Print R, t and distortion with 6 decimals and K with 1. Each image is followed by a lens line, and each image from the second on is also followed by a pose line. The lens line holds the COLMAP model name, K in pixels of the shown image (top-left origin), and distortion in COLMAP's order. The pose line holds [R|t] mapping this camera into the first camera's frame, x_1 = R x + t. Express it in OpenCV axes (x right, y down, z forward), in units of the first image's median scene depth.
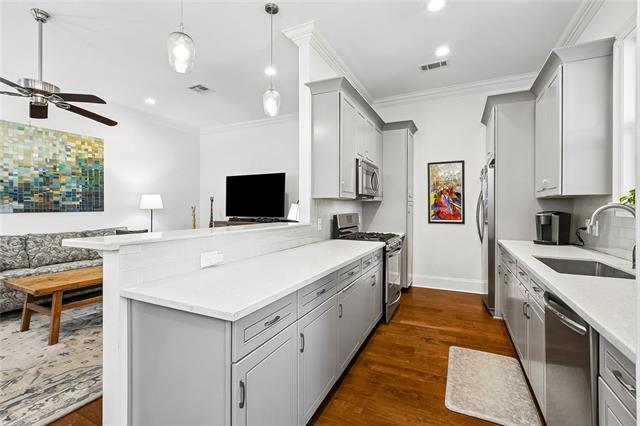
lens RADIAL K [[291.2, 0, 321.3], [0, 291.2, 209.7], [0, 0, 1]] dist [-0.000224, 0.000048]
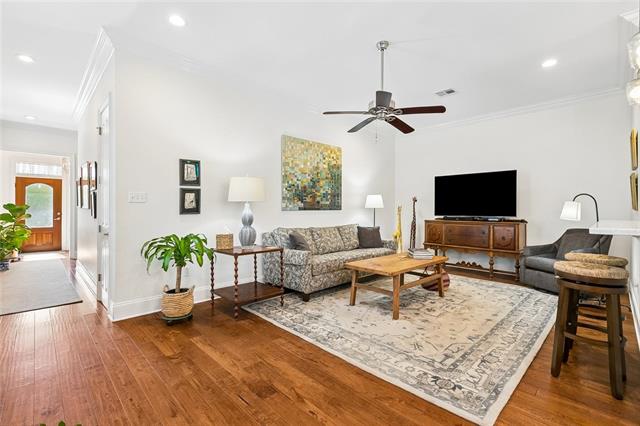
lens RADIAL K [[291.2, 0, 320.0], [0, 291.2, 209.8], [0, 0, 1]] dist [-0.000224, 0.000048]
pose [[0.940605, 0.001154, -0.339500, -0.495090], [-0.003703, 0.999970, -0.006862, 0.015150], [0.339481, 0.007712, 0.940581, -0.138283]]
